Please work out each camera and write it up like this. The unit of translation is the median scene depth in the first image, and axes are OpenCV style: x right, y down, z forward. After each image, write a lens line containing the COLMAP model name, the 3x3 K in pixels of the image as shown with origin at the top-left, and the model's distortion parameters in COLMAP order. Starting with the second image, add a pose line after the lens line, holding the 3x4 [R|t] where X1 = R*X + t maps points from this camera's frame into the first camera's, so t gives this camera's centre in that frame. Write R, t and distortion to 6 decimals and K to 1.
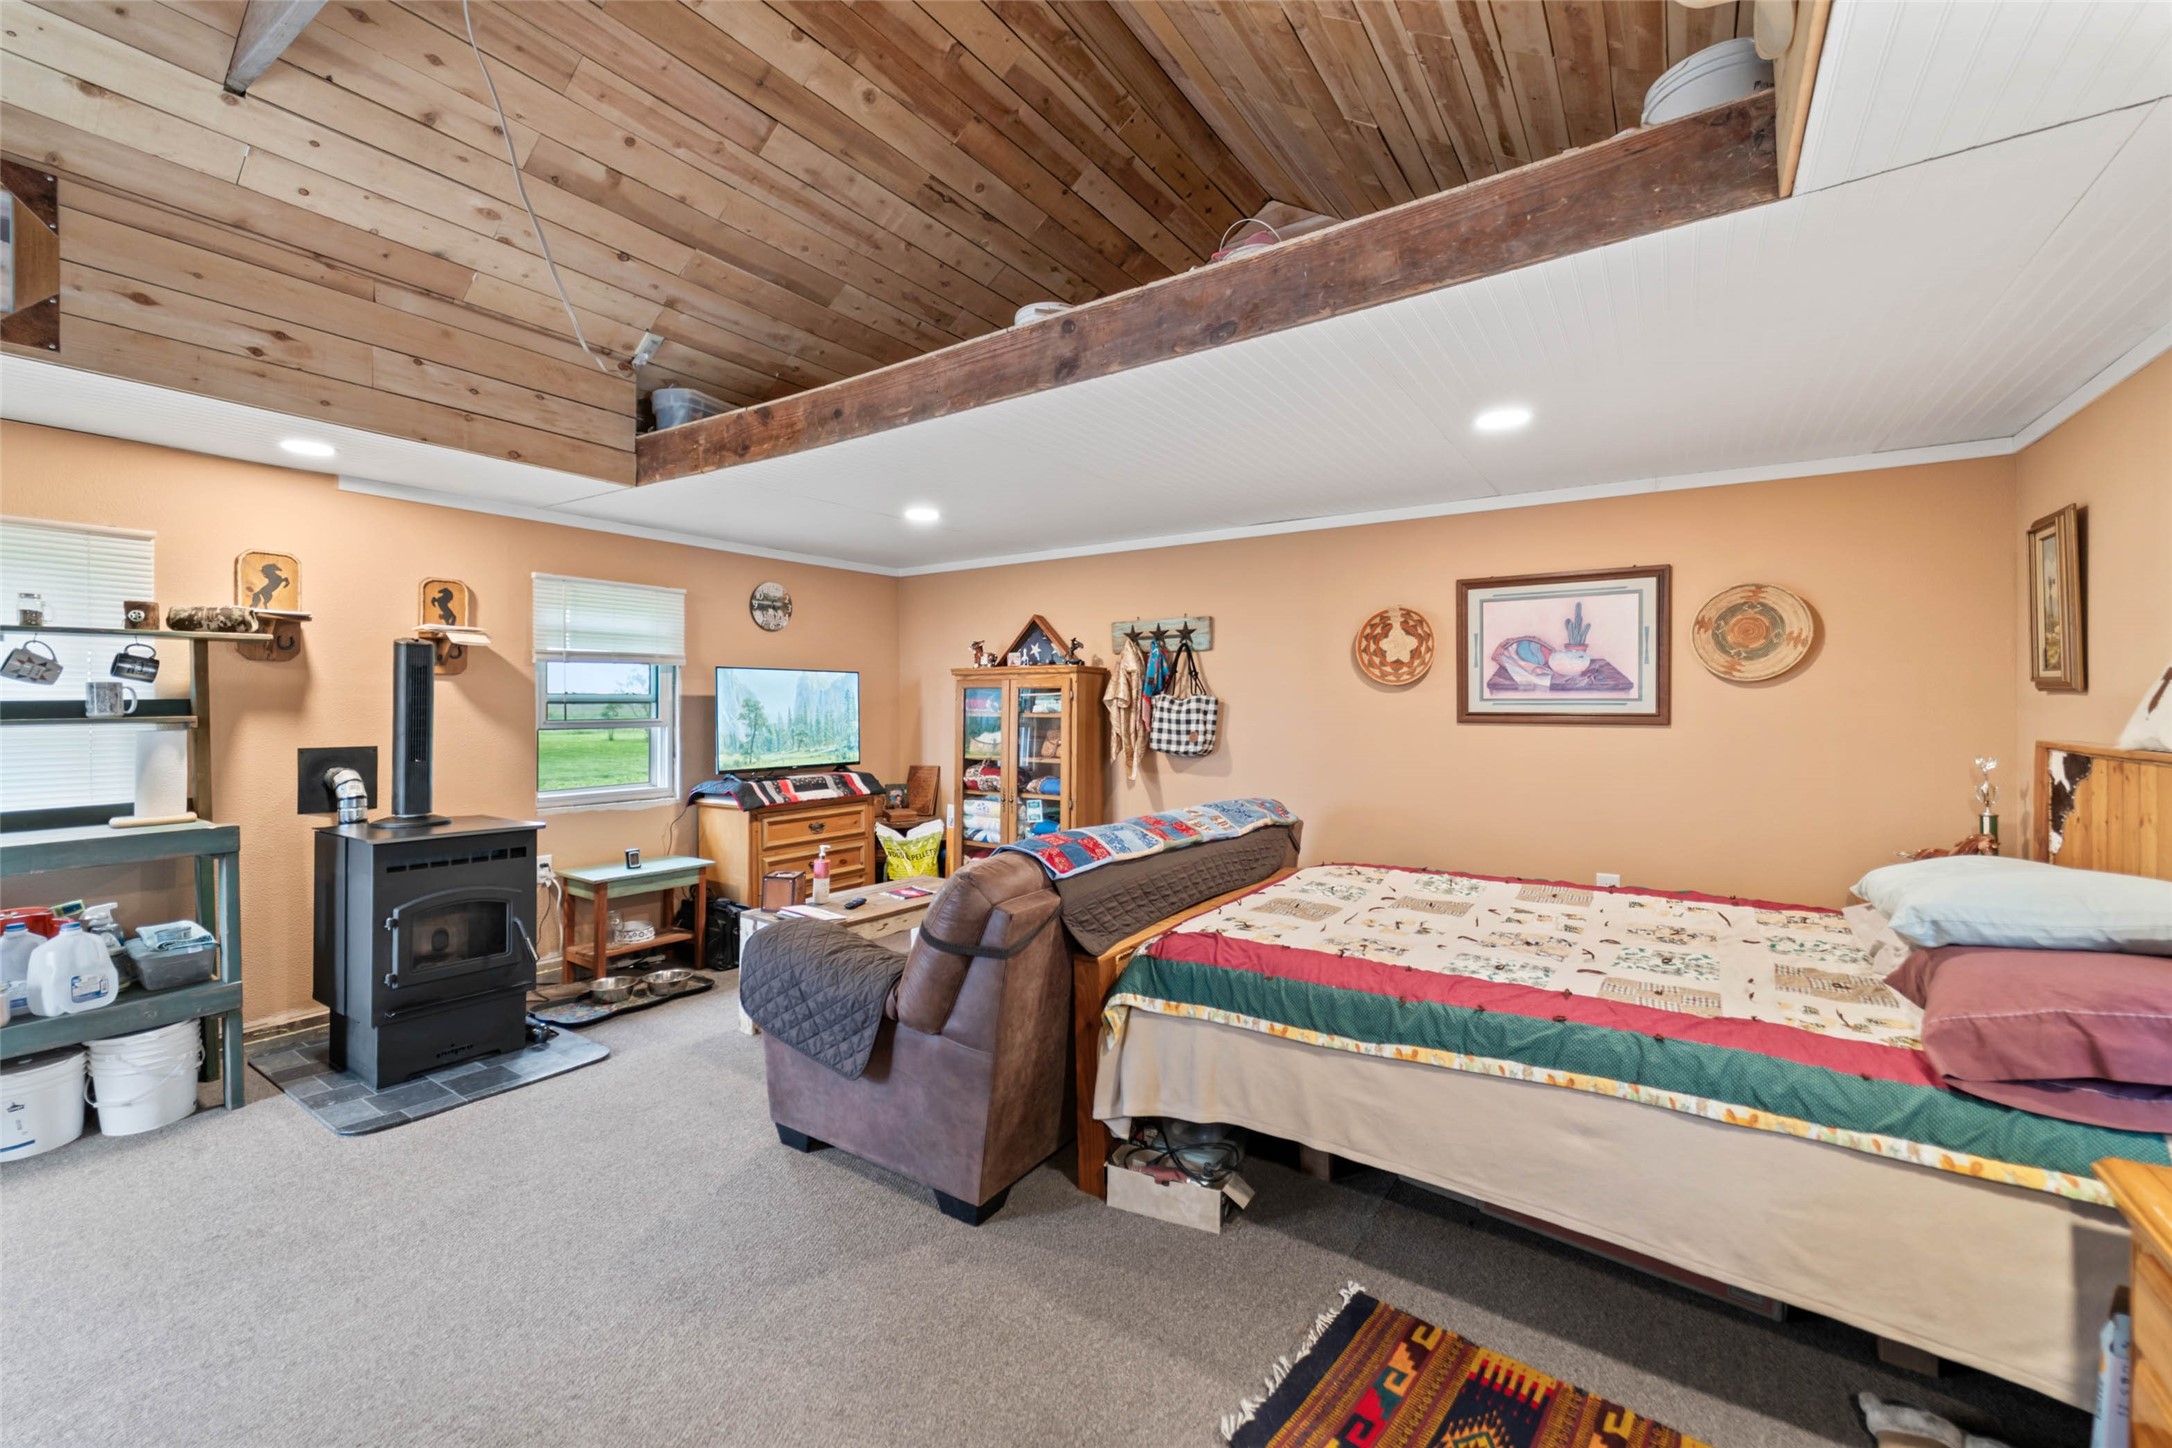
lens RADIAL K [[887.5, 0, 1081.6], [0, 887.5, 707.8], [0, 0, 1]] dist [0.000162, 0.000171]
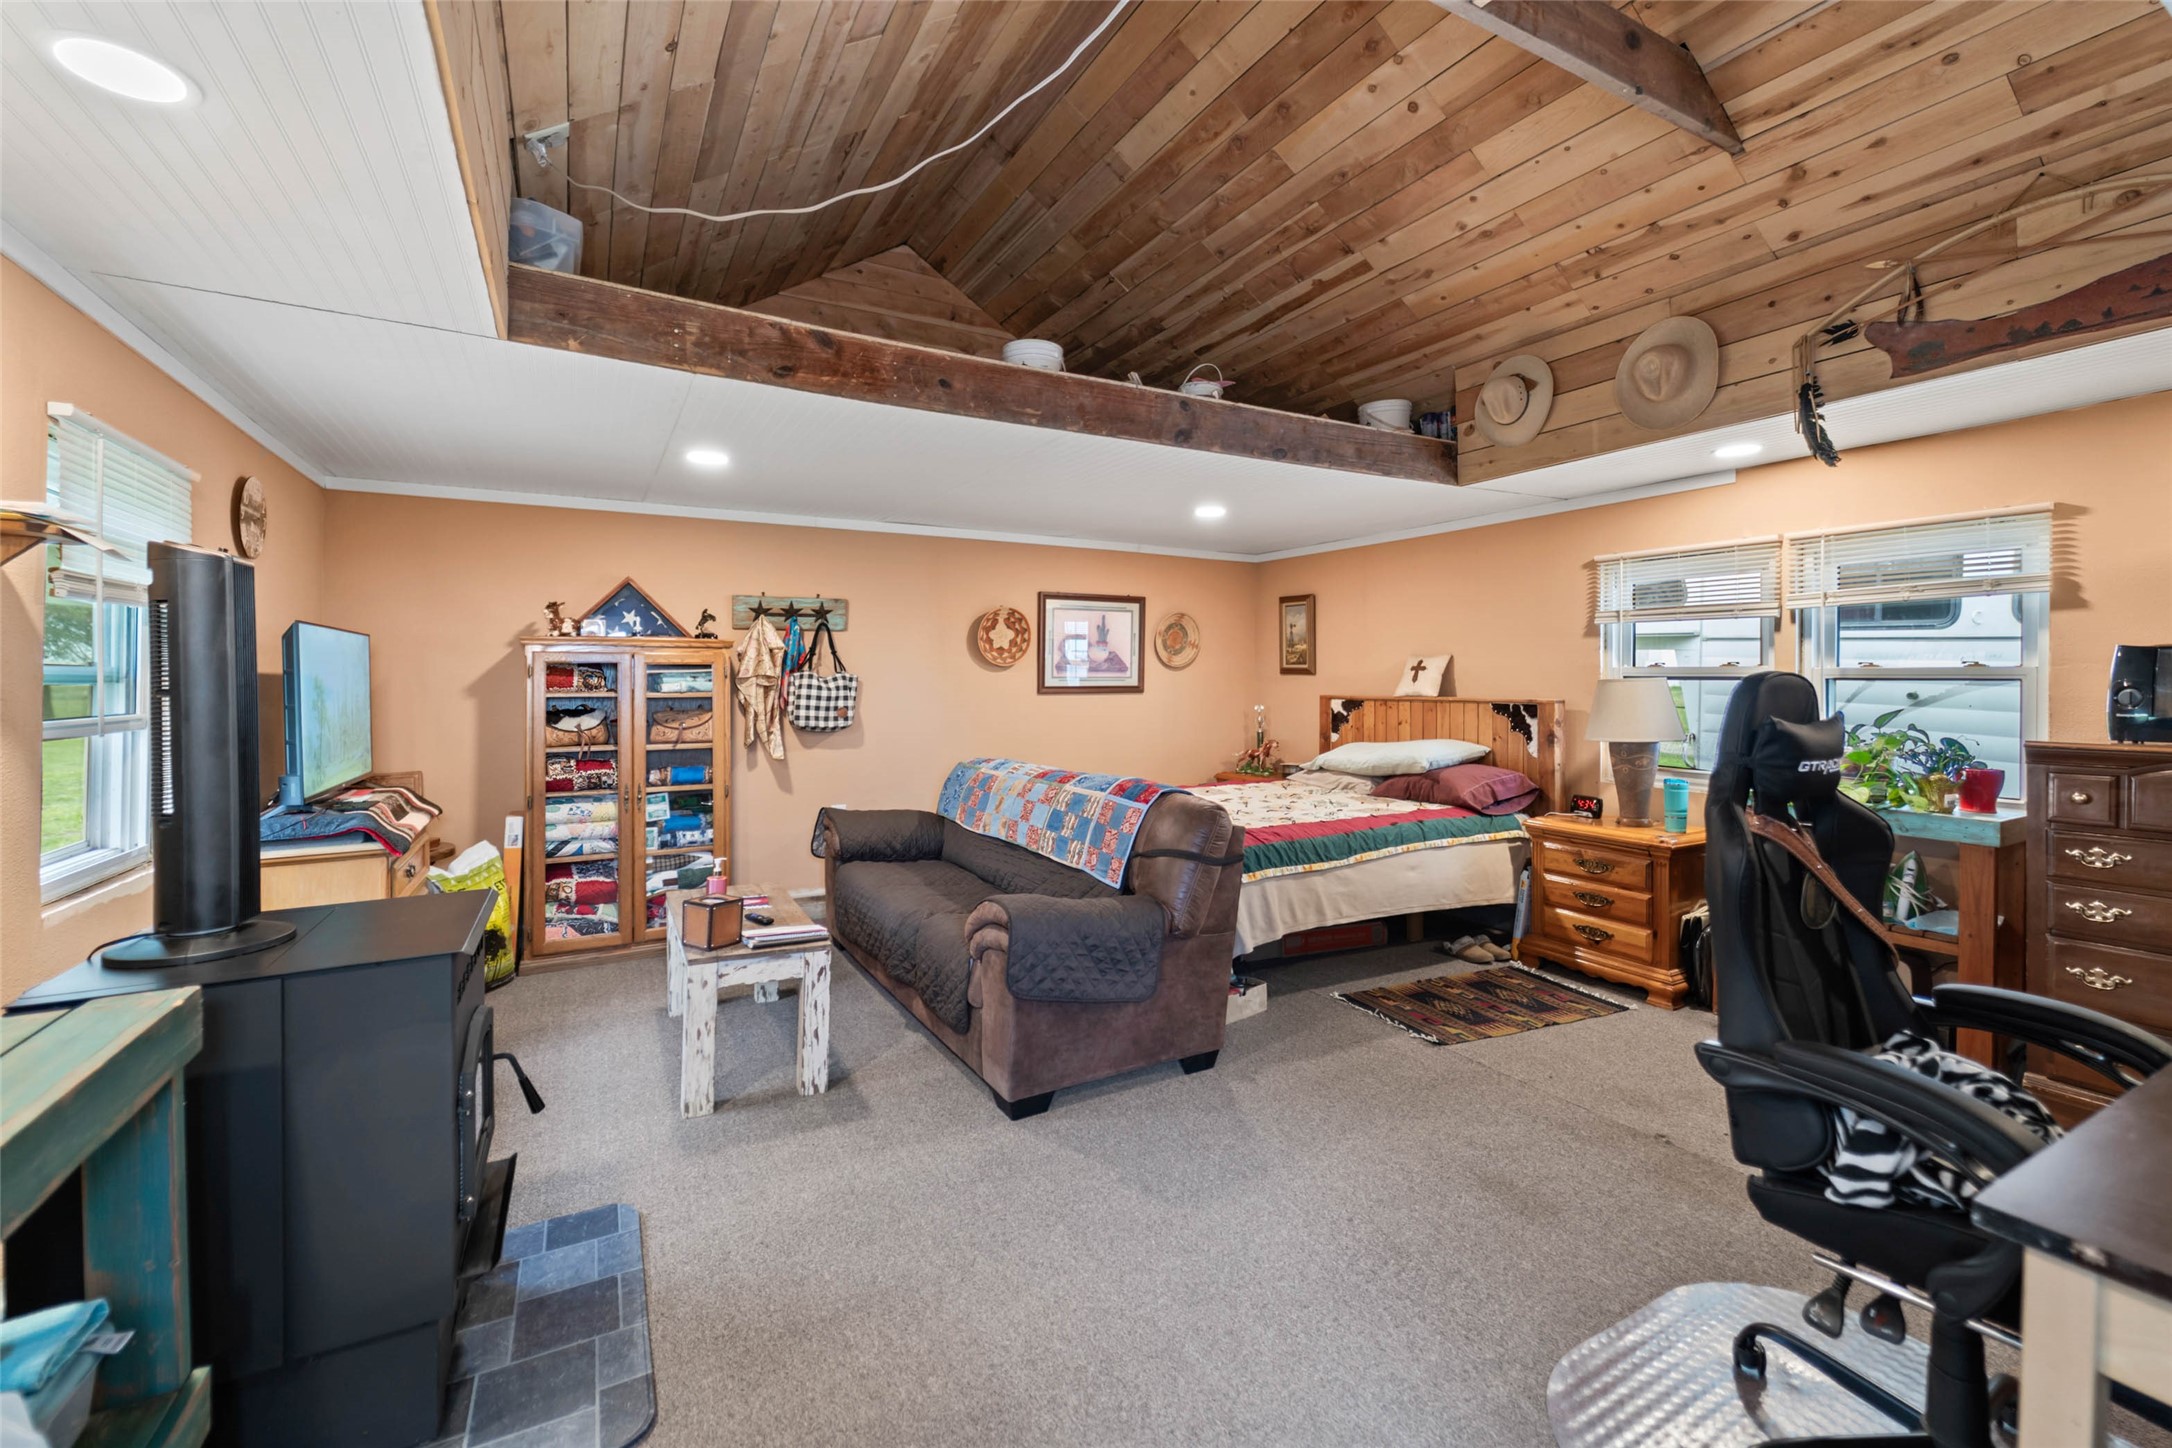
lens RADIAL K [[887.5, 0, 1052.3], [0, 887.5, 682.7], [0, 0, 1]] dist [0.000162, 0.000171]
pose [[0.461245, -0.005095, 0.887258, -0.889797], [0.006556, 0.999976, 0.002335, -0.004125], [-0.887248, 0.004740, 0.461268, 0.367180]]
